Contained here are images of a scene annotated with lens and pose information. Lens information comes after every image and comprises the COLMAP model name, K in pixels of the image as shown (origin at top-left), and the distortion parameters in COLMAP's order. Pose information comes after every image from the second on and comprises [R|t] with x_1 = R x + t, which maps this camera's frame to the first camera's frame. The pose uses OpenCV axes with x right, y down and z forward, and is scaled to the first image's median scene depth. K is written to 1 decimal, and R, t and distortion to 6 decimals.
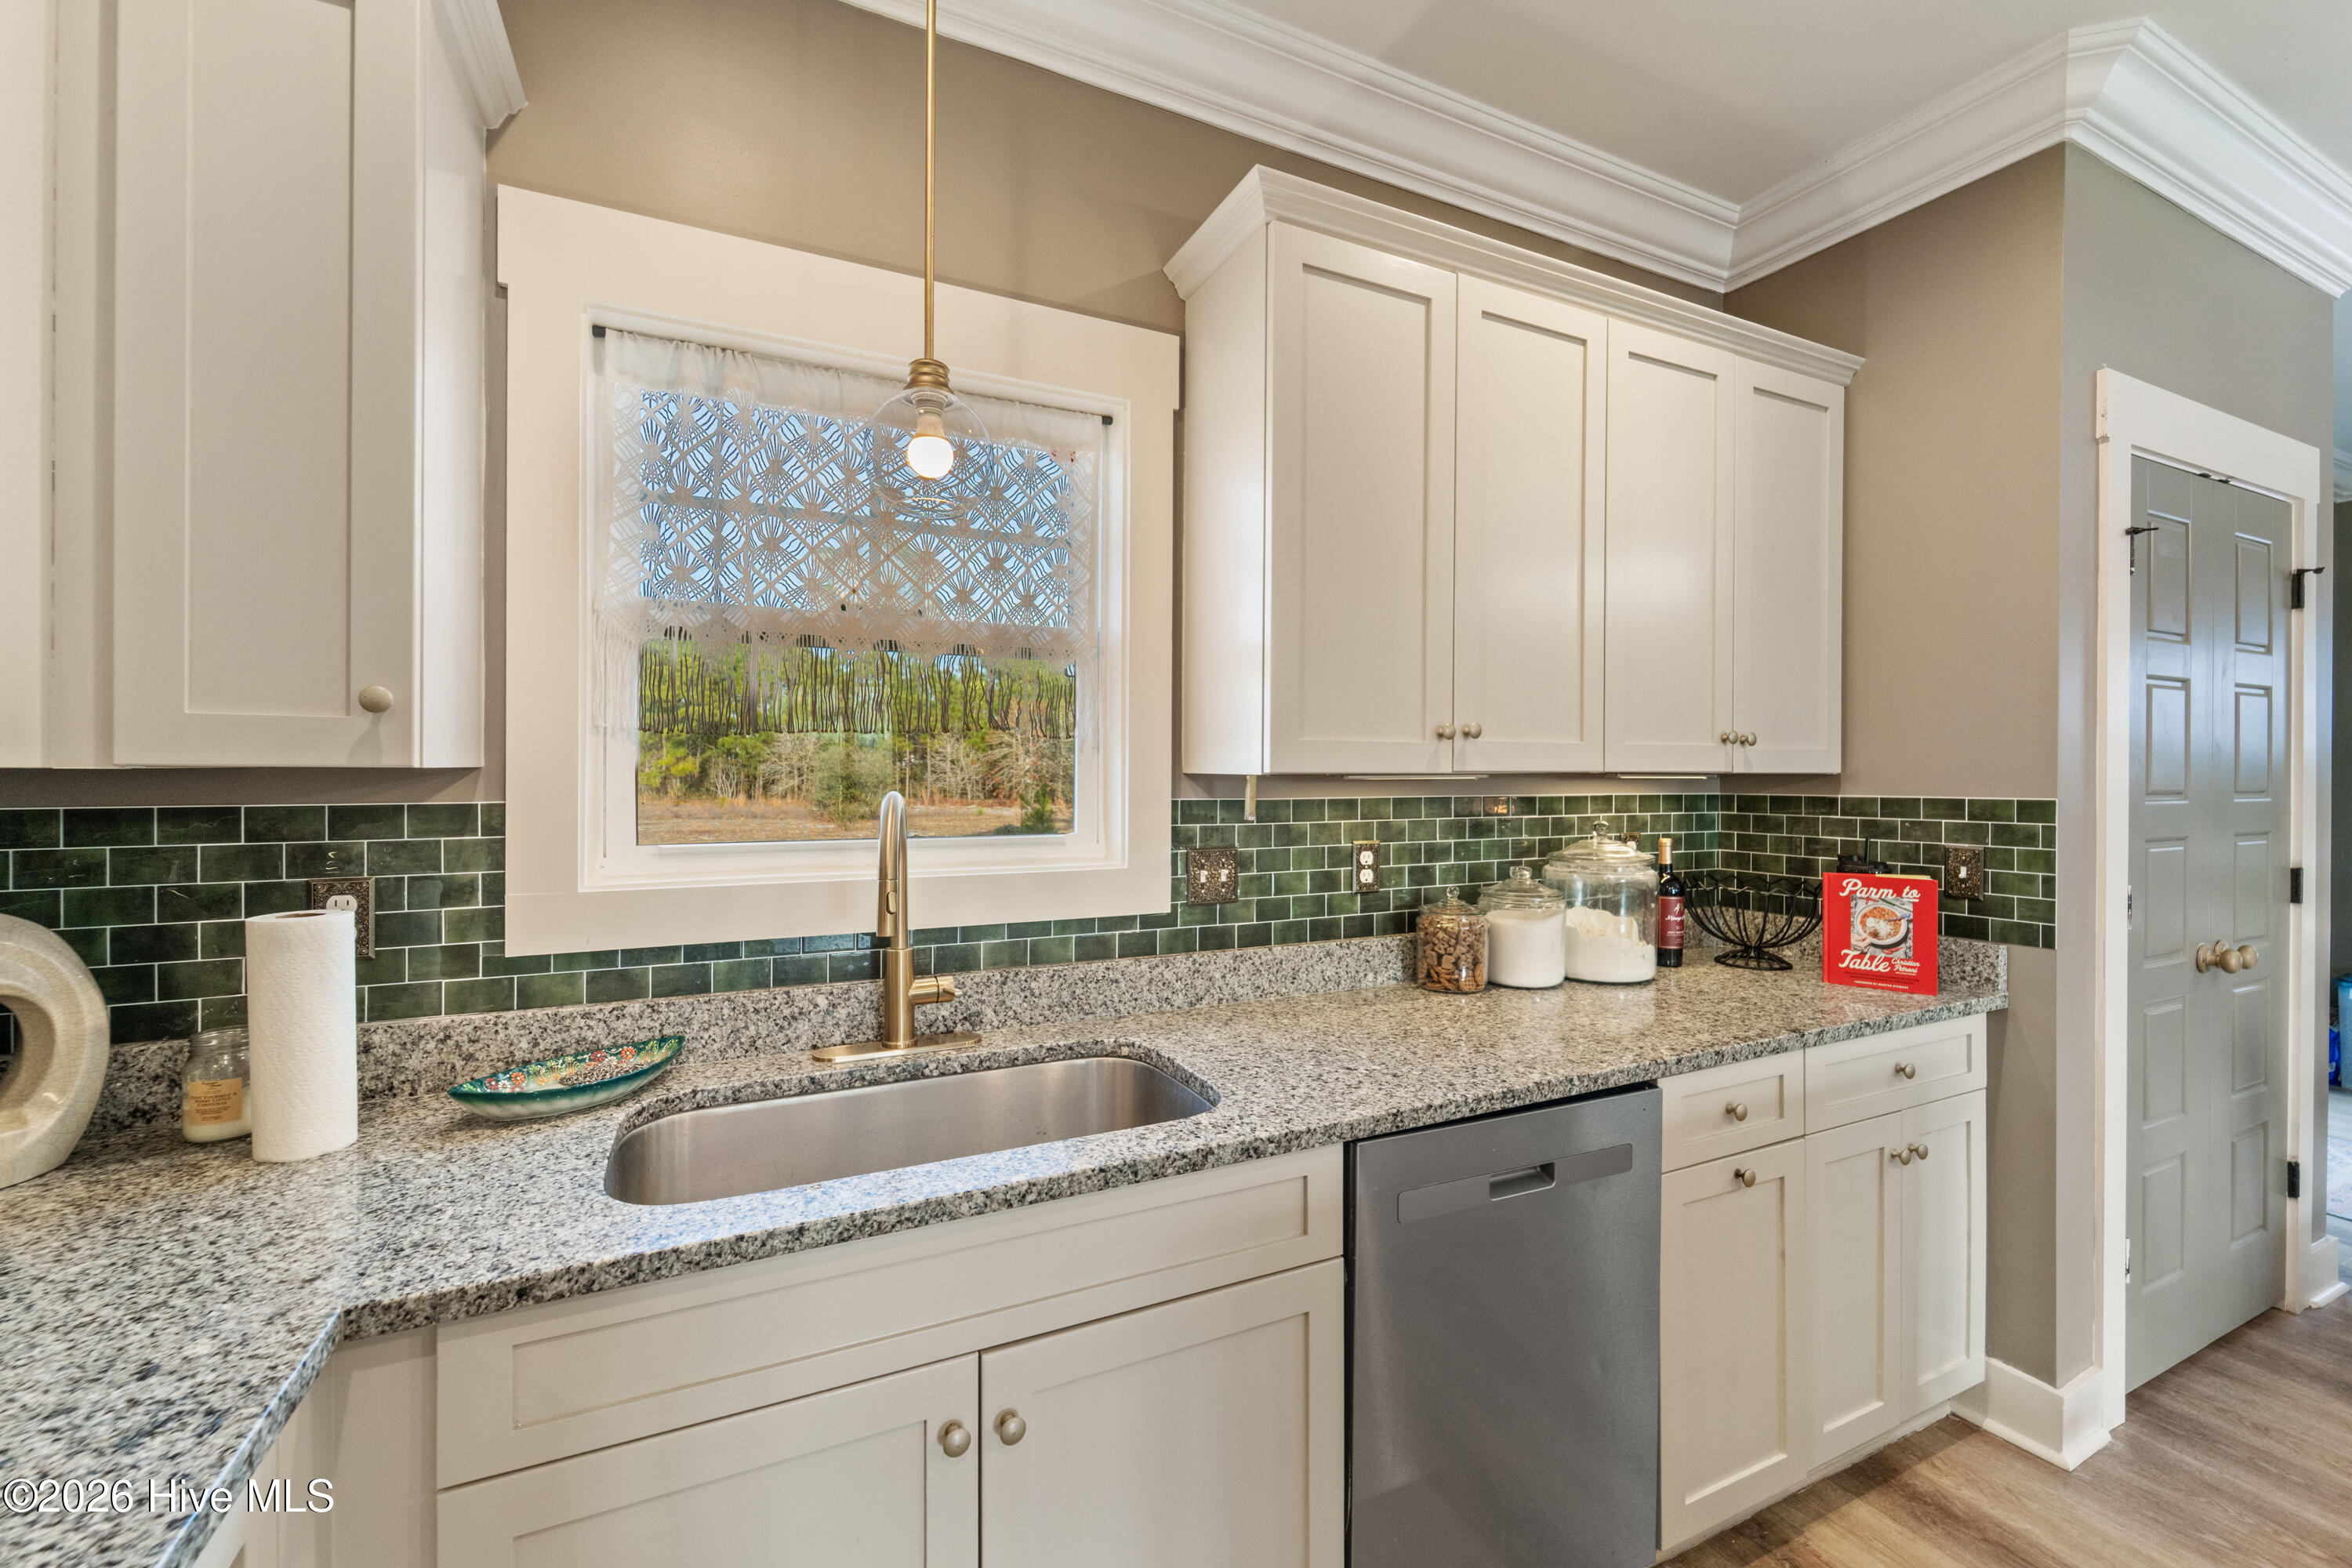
lens RADIAL K [[955.0, 0, 1181.8], [0, 955.0, 773.6], [0, 0, 1]] dist [0.000464, -0.000444]
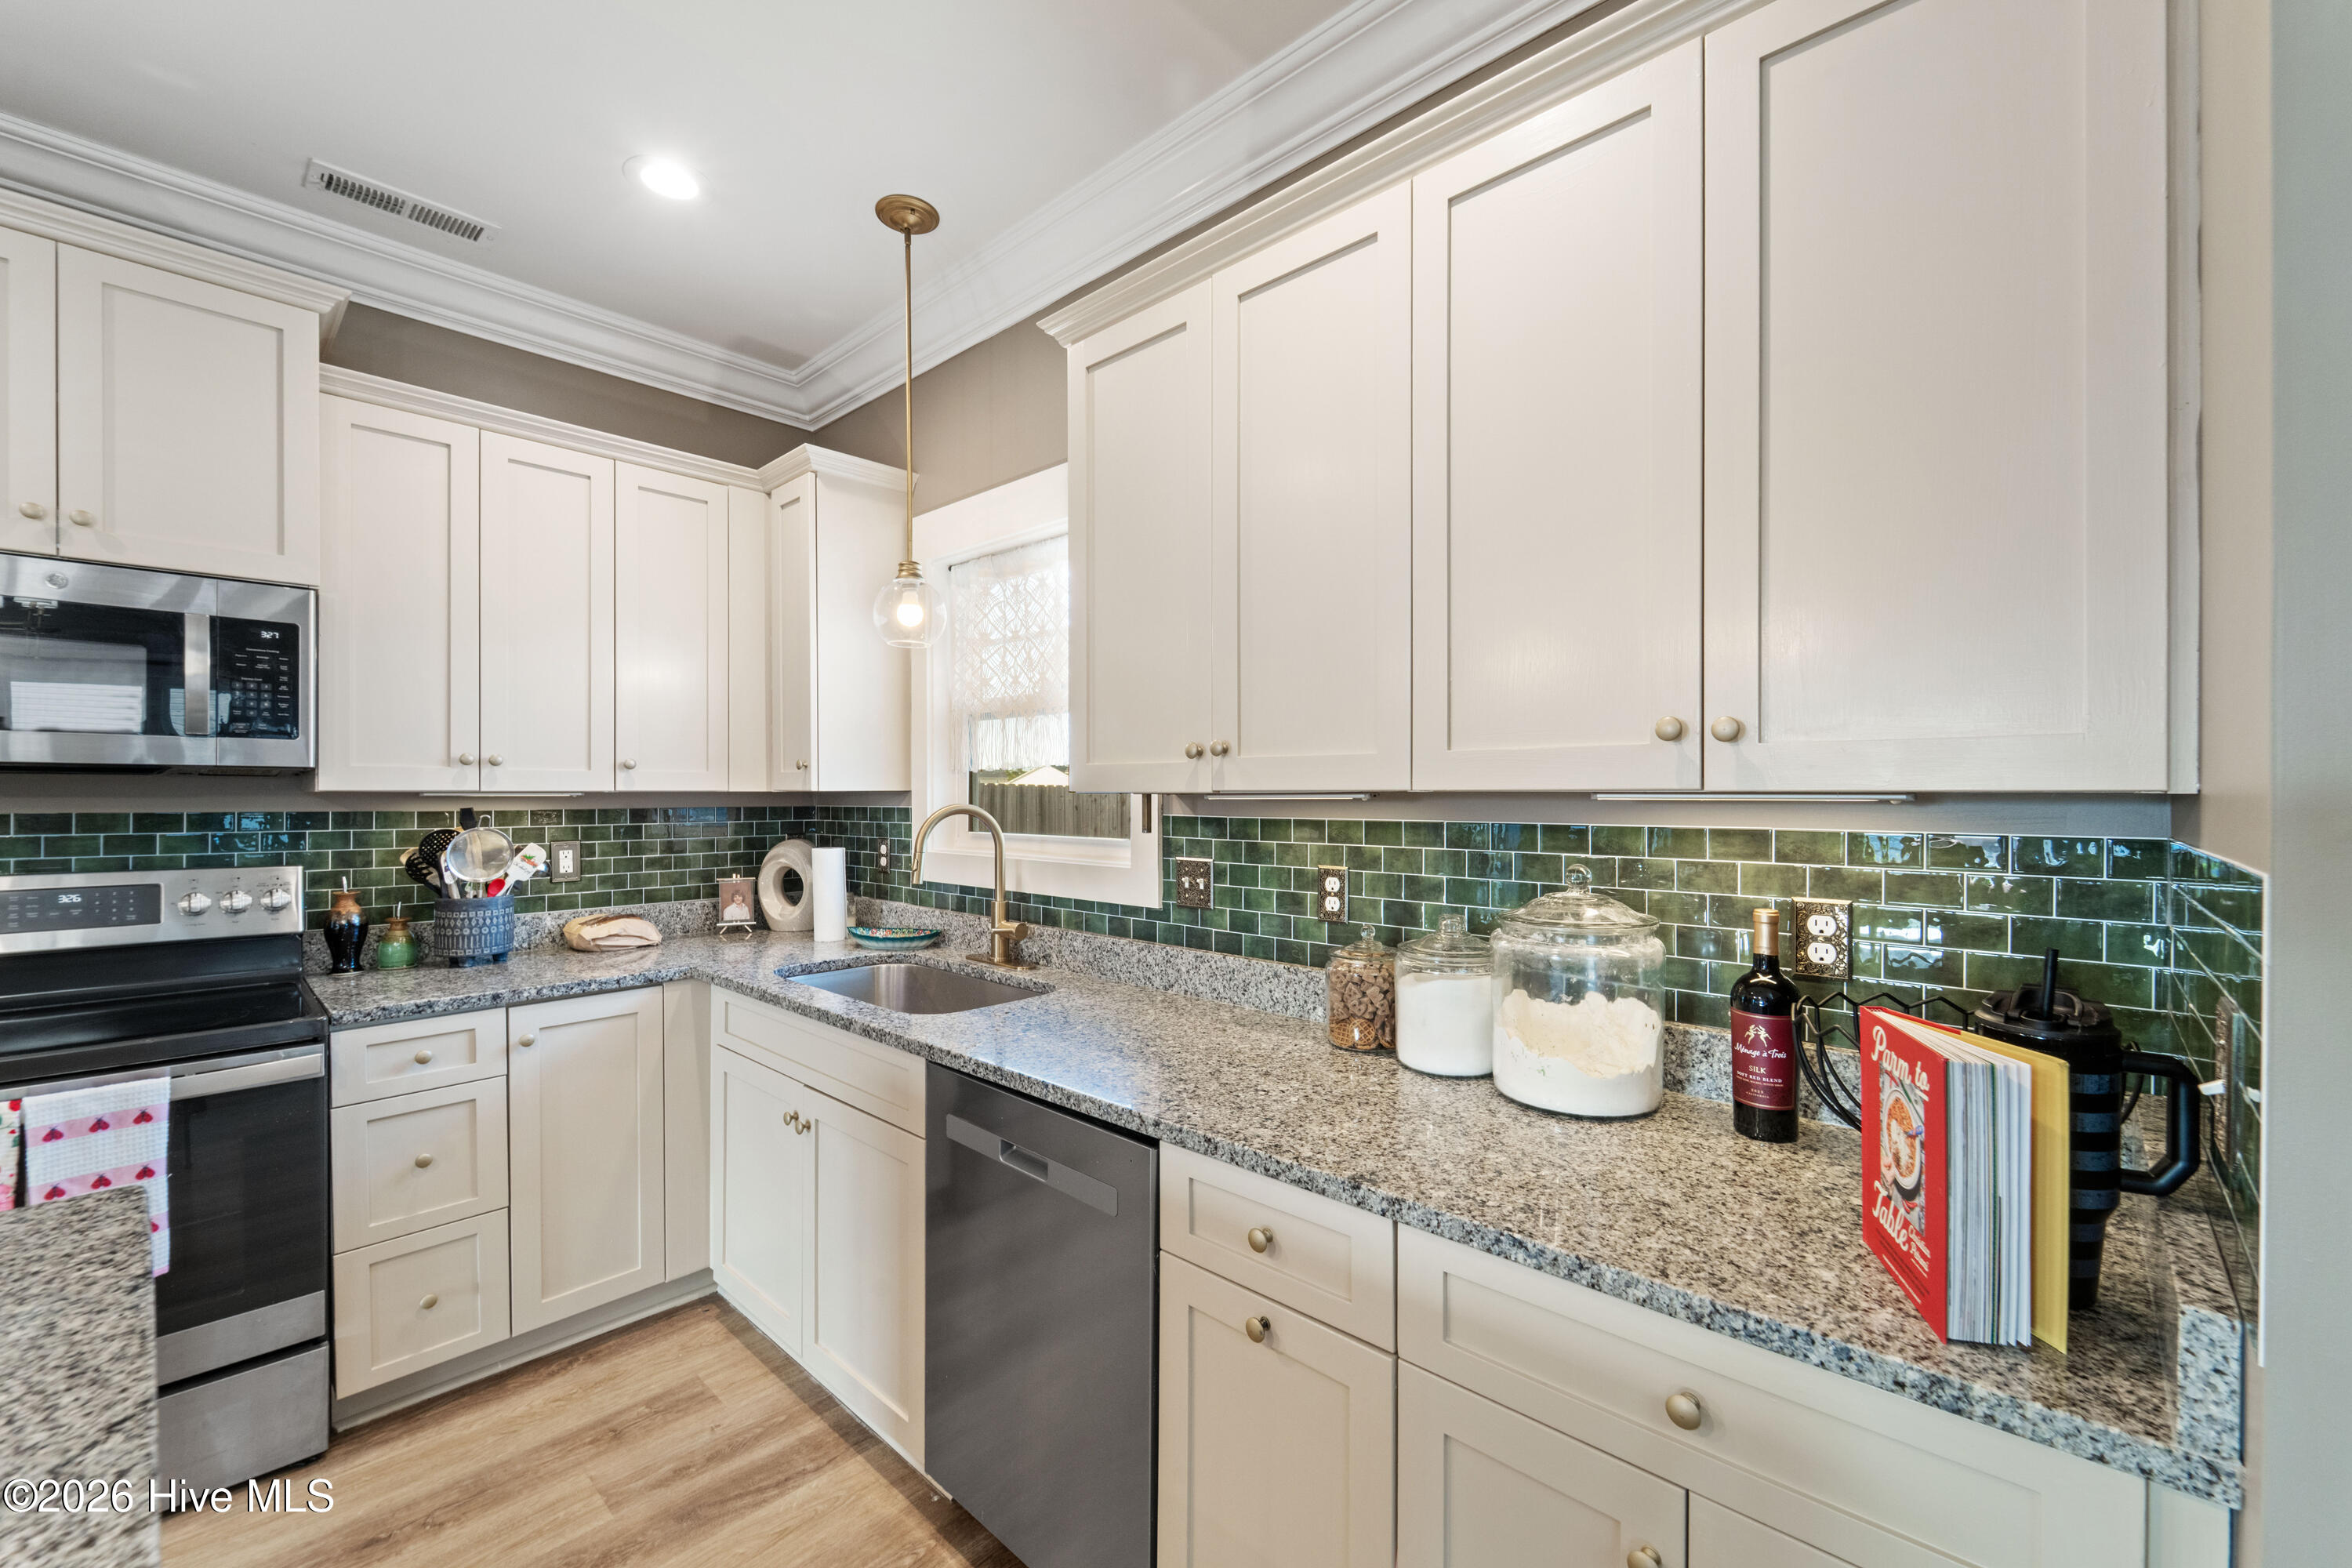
lens RADIAL K [[950.8, 0, 1180.7], [0, 950.8, 791.8], [0, 0, 1]] dist [0.000306, -0.000274]
pose [[0.362984, -0.002079, -0.931793, 1.111883], [-0.000498, 0.999997, -0.002425, 0.001014], [0.931795, 0.001344, 0.362982, 0.588097]]
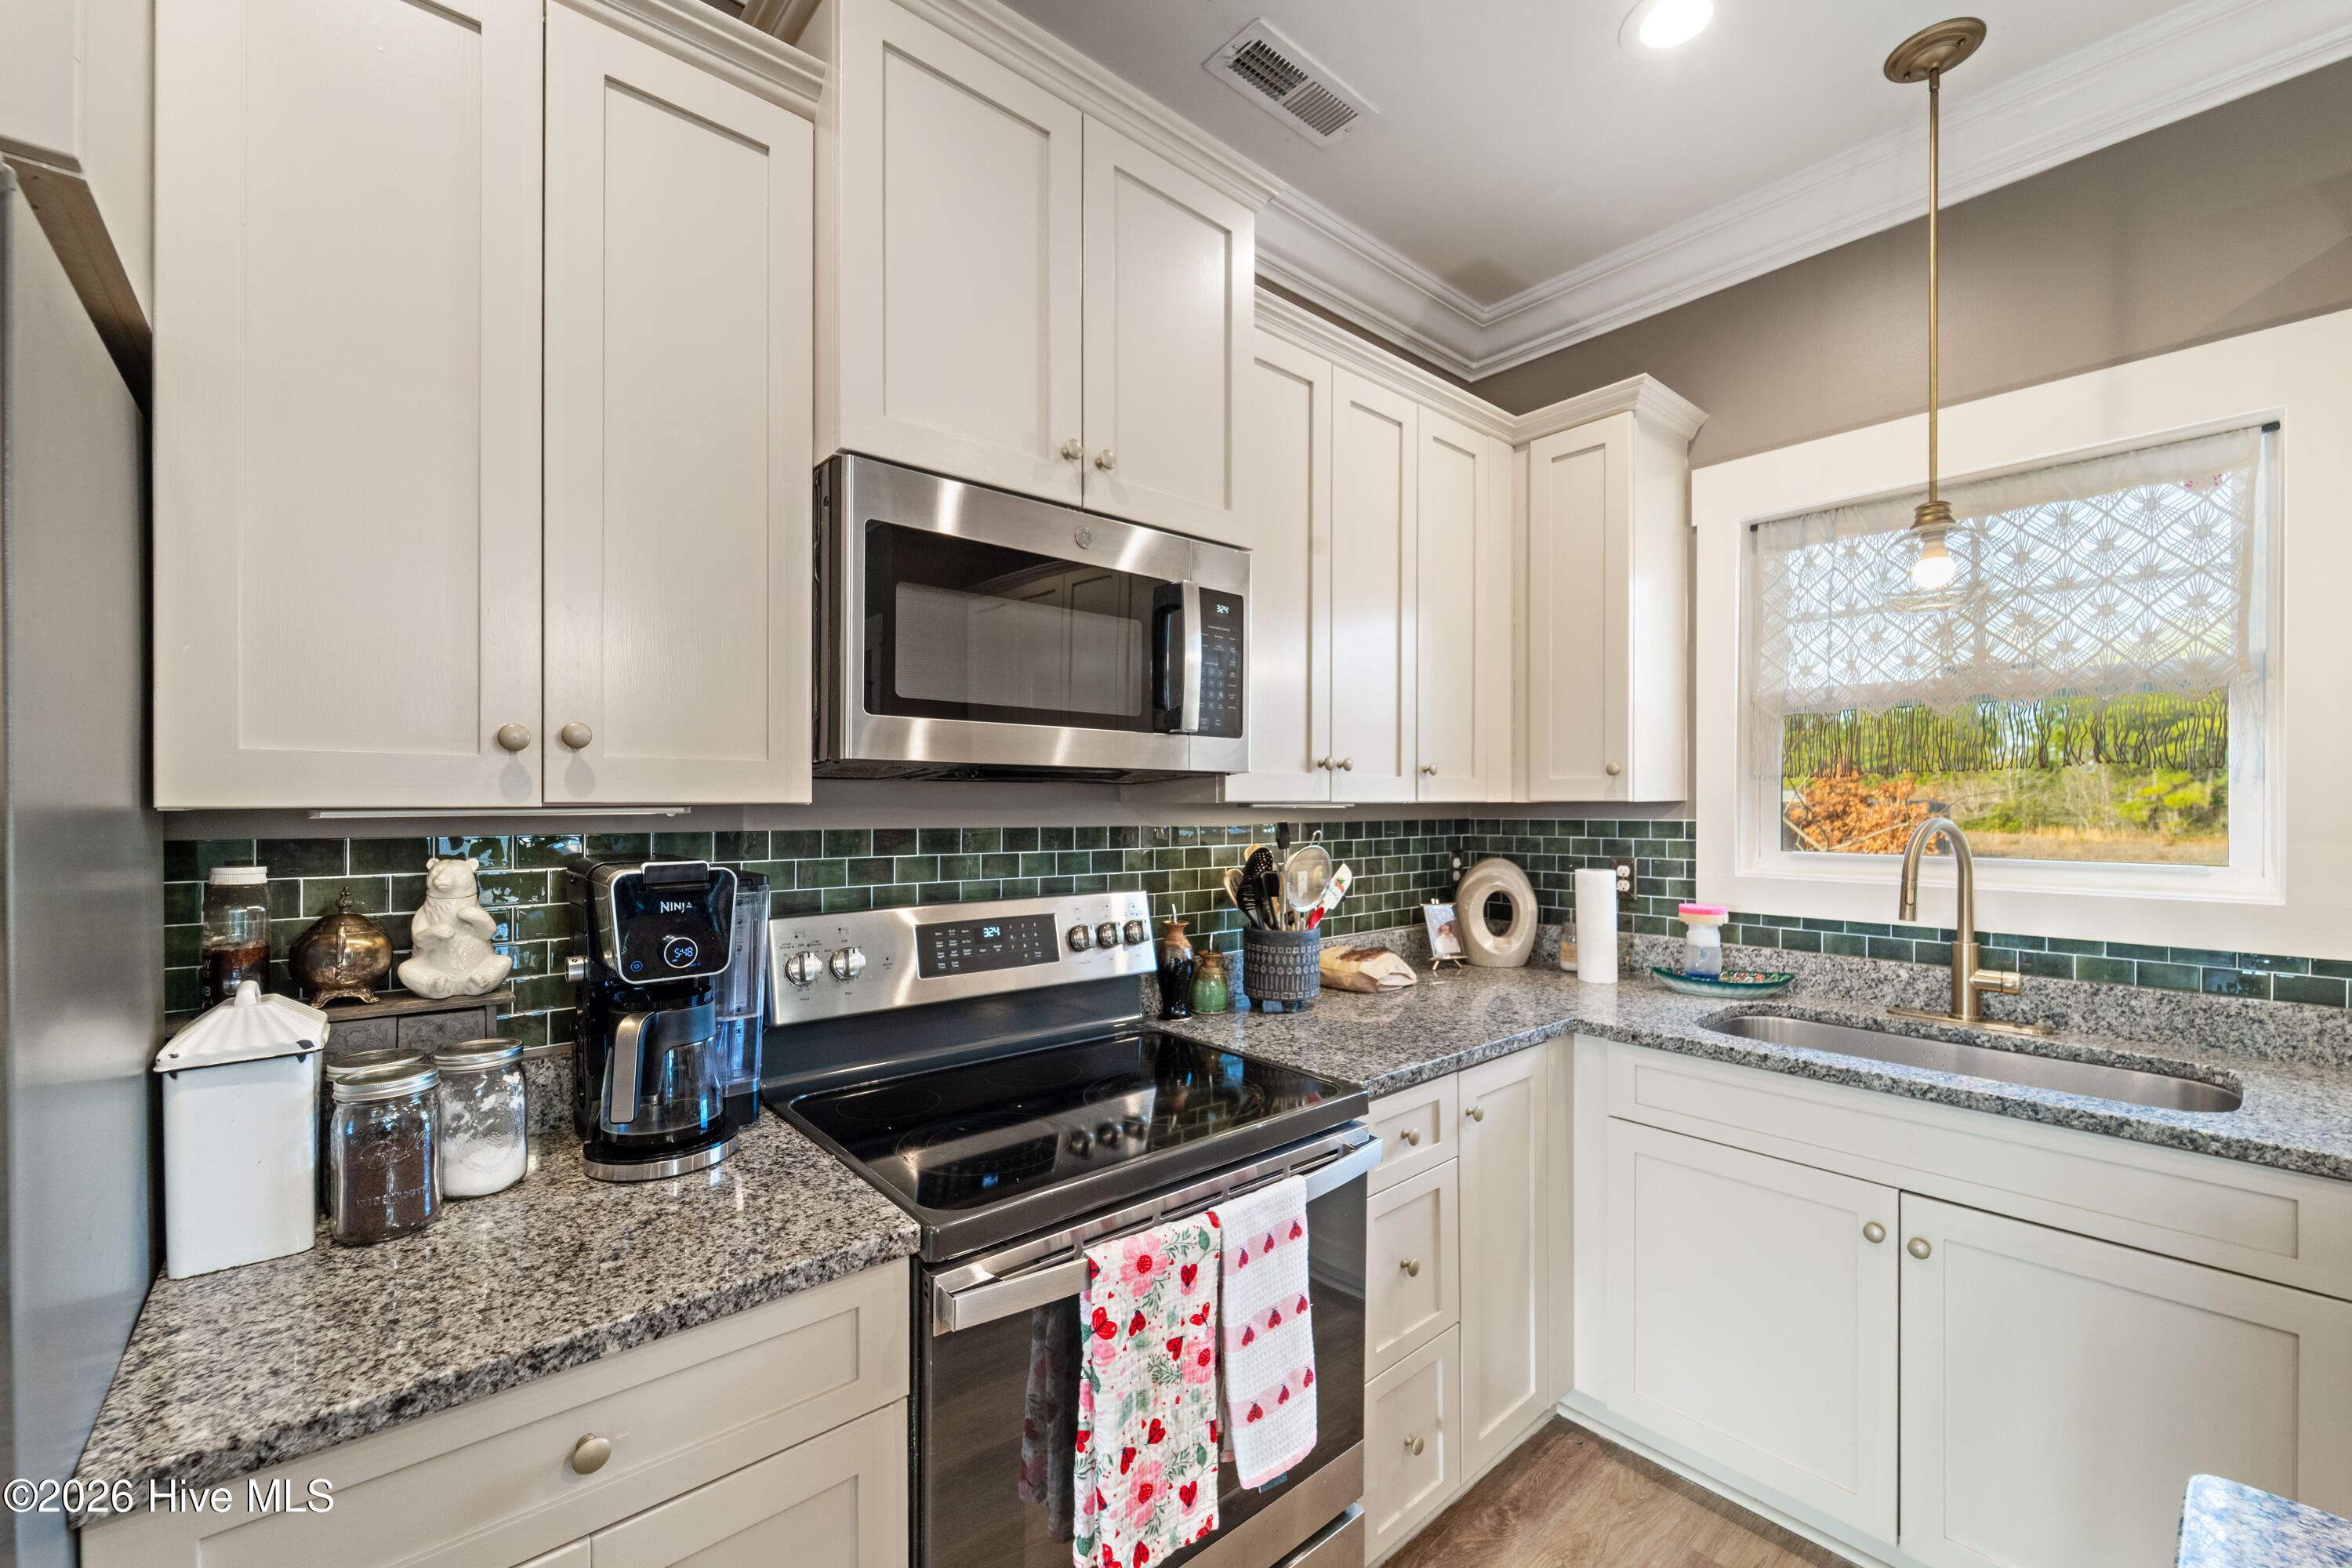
lens RADIAL K [[949.2, 0, 1177.5], [0, 949.2, 803.5], [0, 0, 1]] dist [0.000039, -0.000199]
pose [[0.261650, -0.000778, -0.965162, 0.541040], [-0.000341, 1.000000, -0.000899, 0.000492], [0.965163, 0.000564, 0.261650, -0.280583]]
